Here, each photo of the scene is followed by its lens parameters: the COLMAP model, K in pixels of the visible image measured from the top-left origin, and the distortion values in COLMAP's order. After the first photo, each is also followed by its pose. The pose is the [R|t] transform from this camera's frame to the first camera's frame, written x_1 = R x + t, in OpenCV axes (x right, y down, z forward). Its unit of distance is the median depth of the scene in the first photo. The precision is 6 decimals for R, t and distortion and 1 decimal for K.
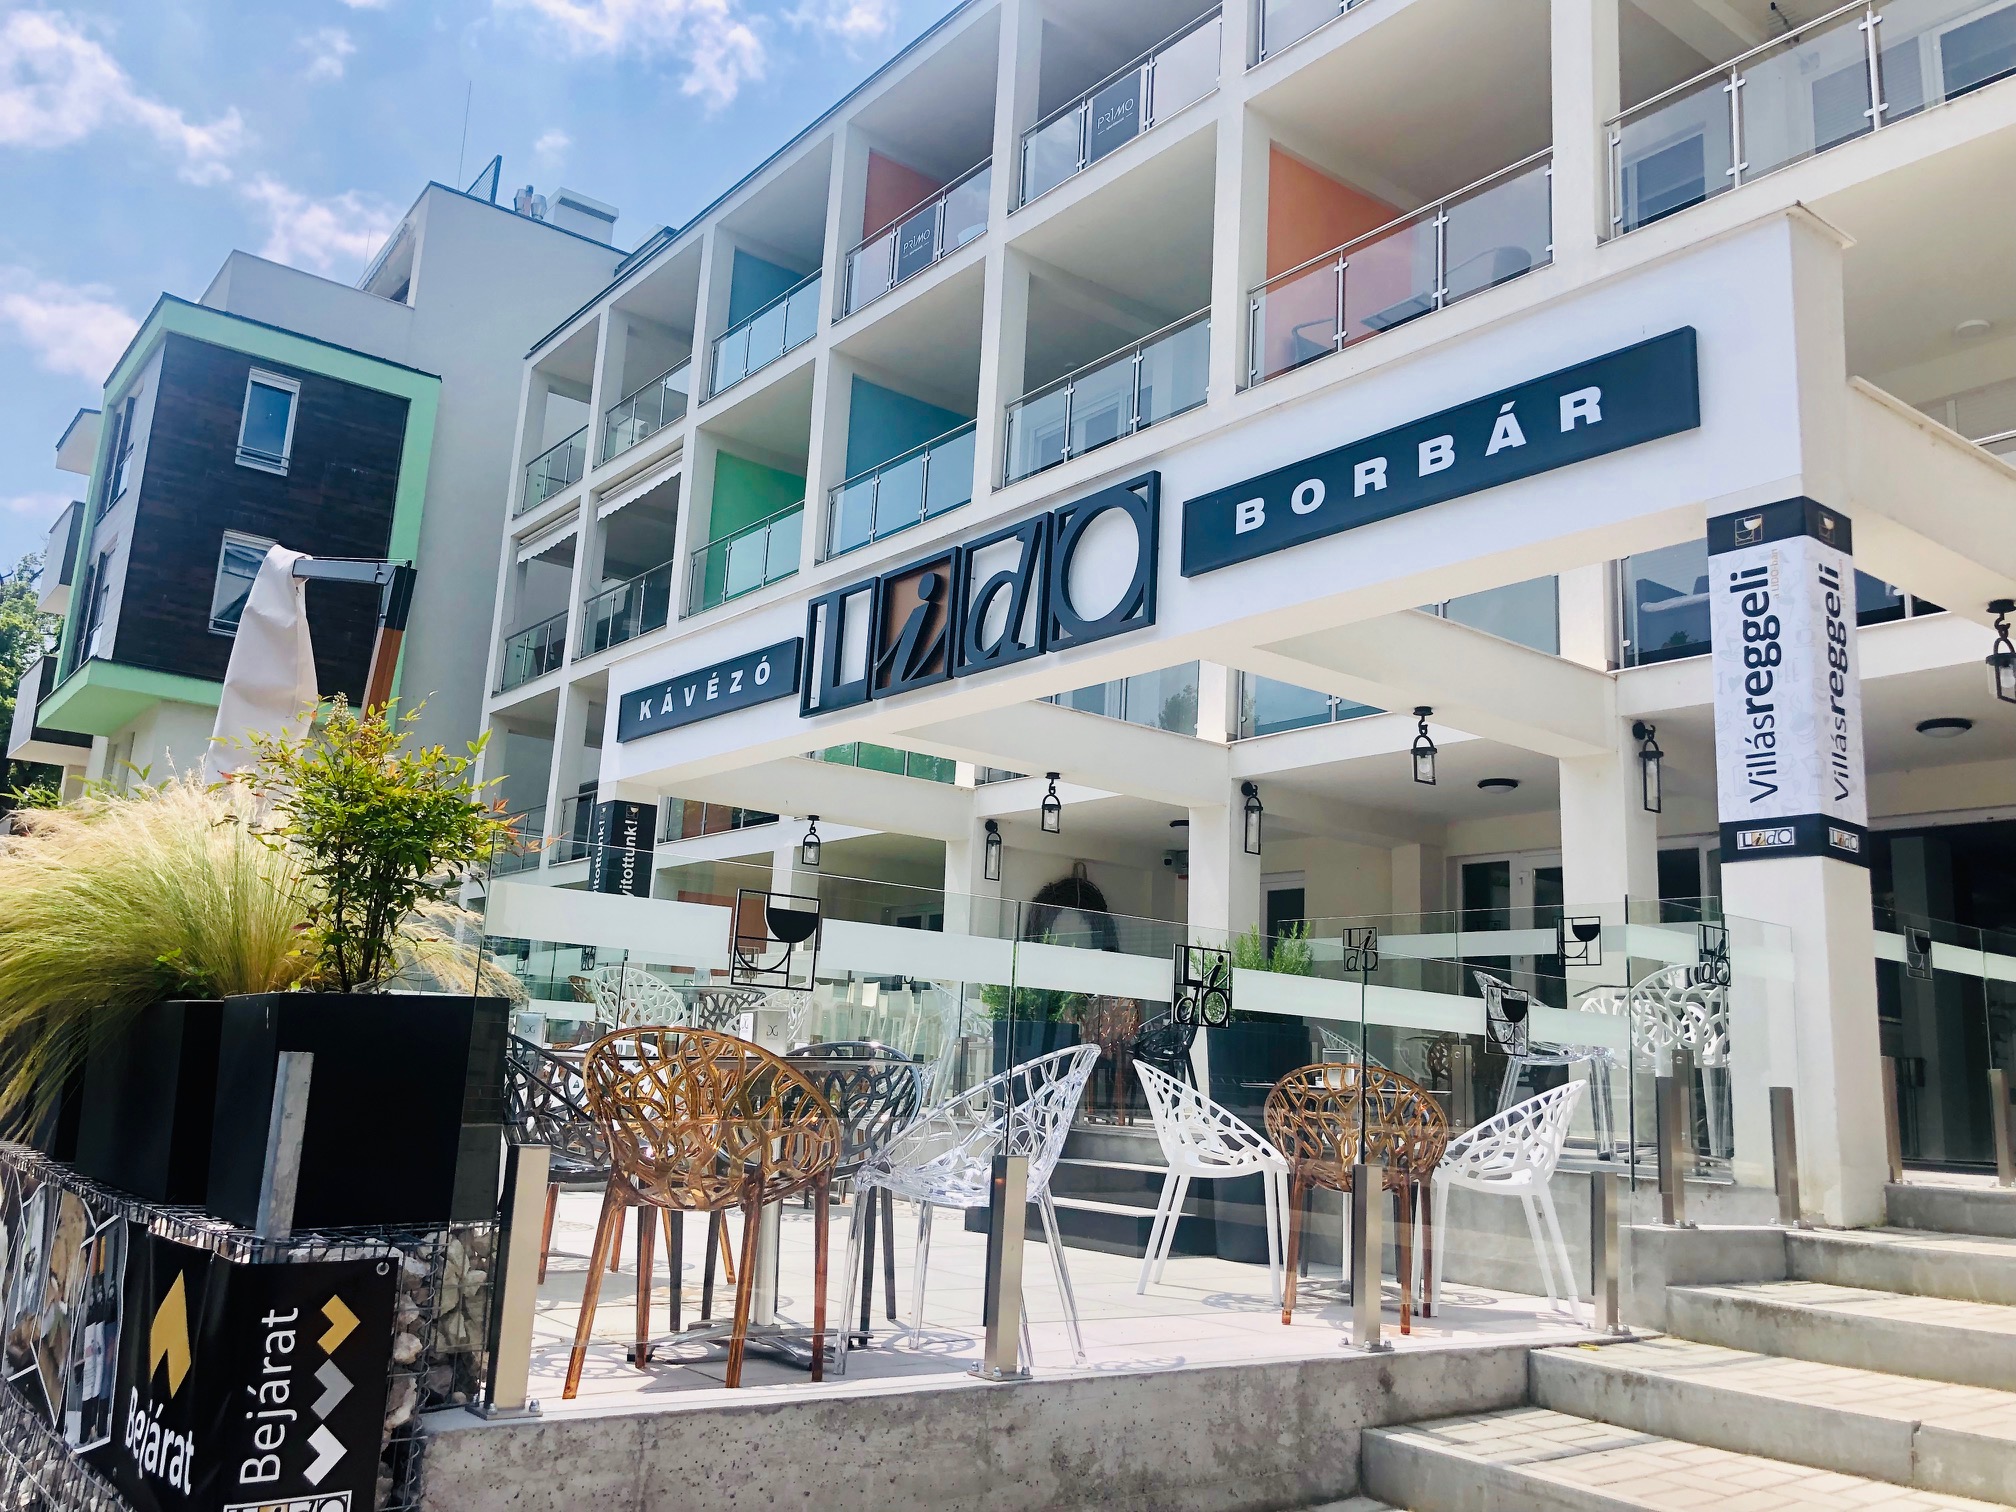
lens RADIAL K [[1664.8, 0, 1006.2], [0, 1664.8, 737.0], [0, 0, 1]] dist [0.037239, -0.054920]
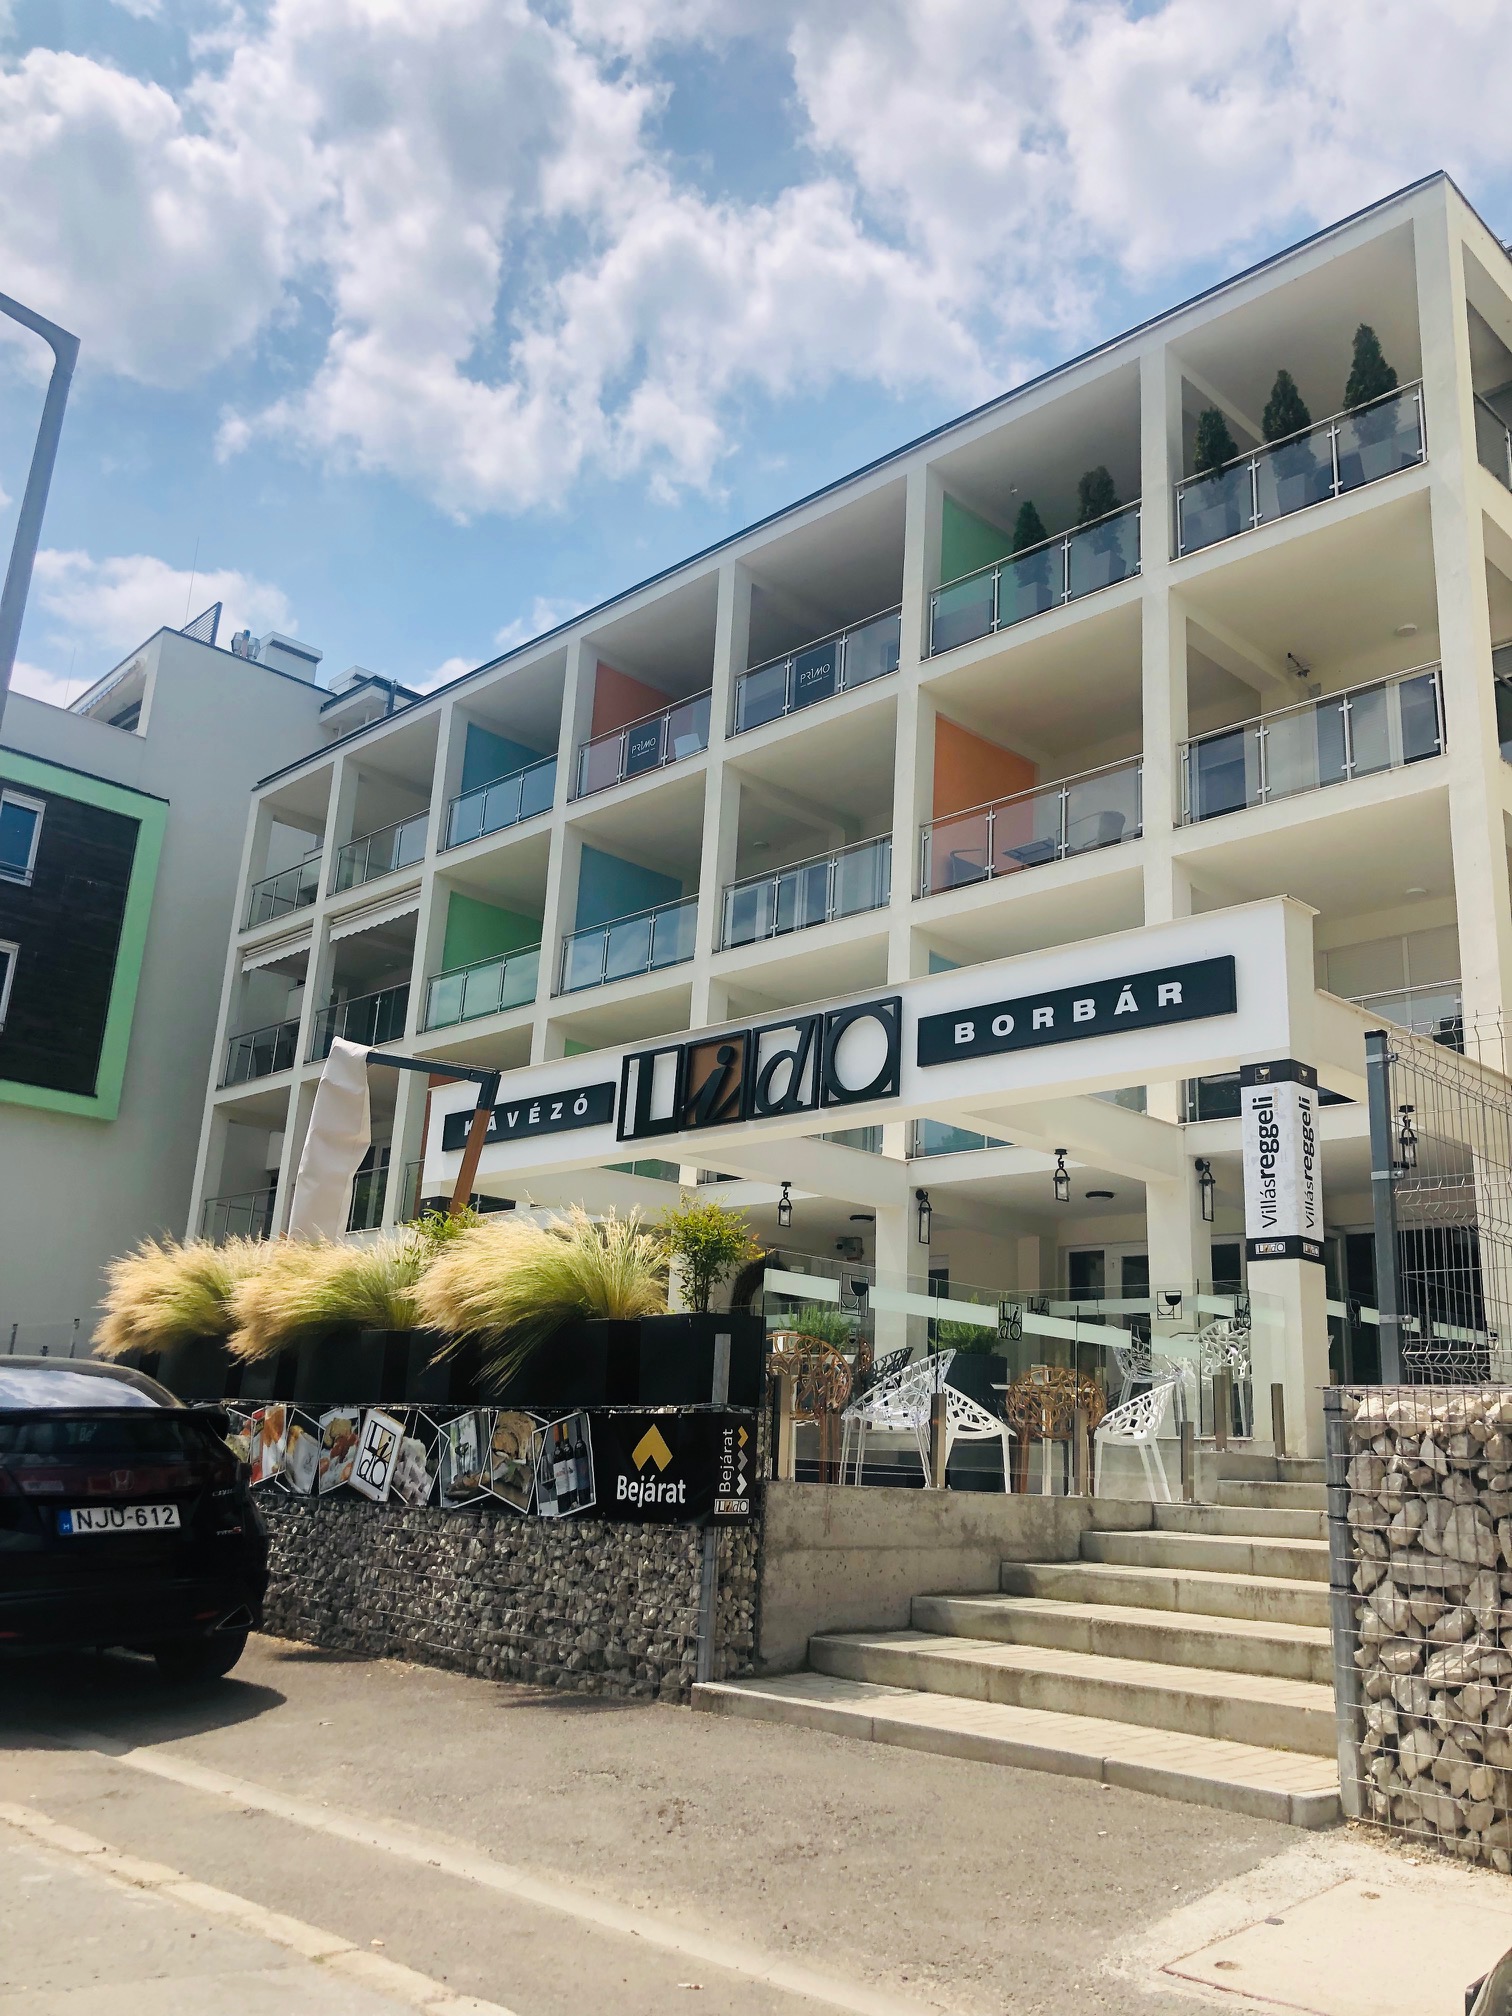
lens RADIAL K [[1657.4, 0, 787.2], [0, 1657.4, 1002.1], [0, 0, 1]] dist [0.196651, -0.748309]
pose [[0.991816, 0.029383, 0.124249, -0.183975], [-0.021318, 0.997608, -0.065750, -0.045784], [-0.125883, 0.062563, 0.990070, -0.461215]]
